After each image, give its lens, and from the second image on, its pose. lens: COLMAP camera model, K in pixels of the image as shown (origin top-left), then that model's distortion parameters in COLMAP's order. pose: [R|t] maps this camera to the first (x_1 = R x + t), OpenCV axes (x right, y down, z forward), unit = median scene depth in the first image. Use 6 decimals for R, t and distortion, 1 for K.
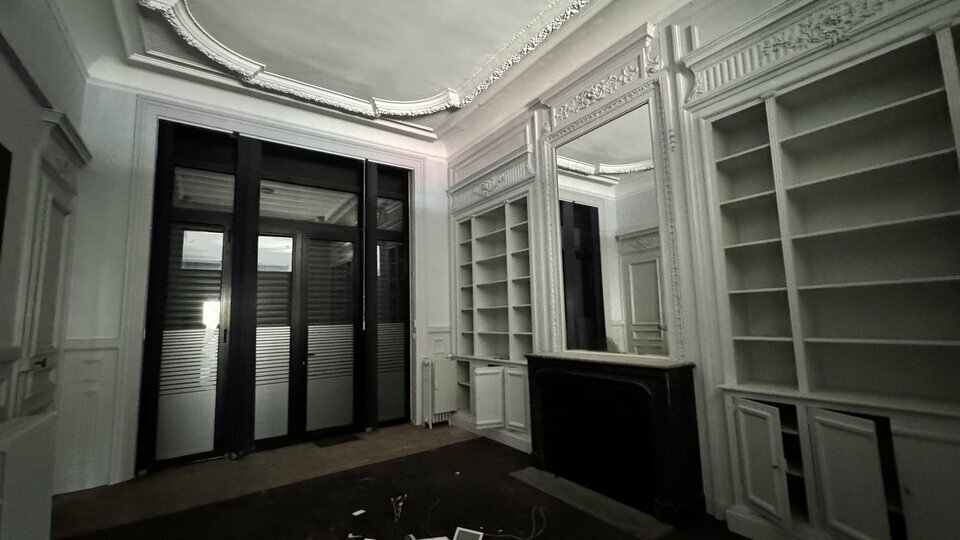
lens RADIAL K [[408.0, 0, 481.1], [0, 408.0, 270.6], [0, 0, 1]] dist [-0.001062, 0.000178]
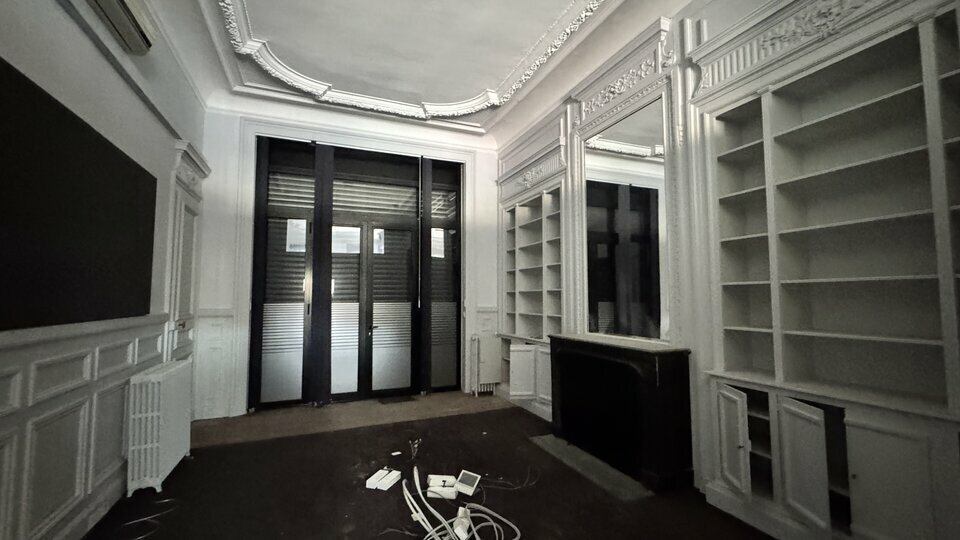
lens RADIAL K [[408.0, 0, 480.3], [0, 408.0, 270.6], [0, 0, 1]] dist [-0.001062, 0.000178]
pose [[0.977685, 0.011467, -0.209765, 0.179524], [-0.000398, 0.998608, 0.052736, -0.028128], [0.210078, -0.051476, 0.976329, -0.119138]]
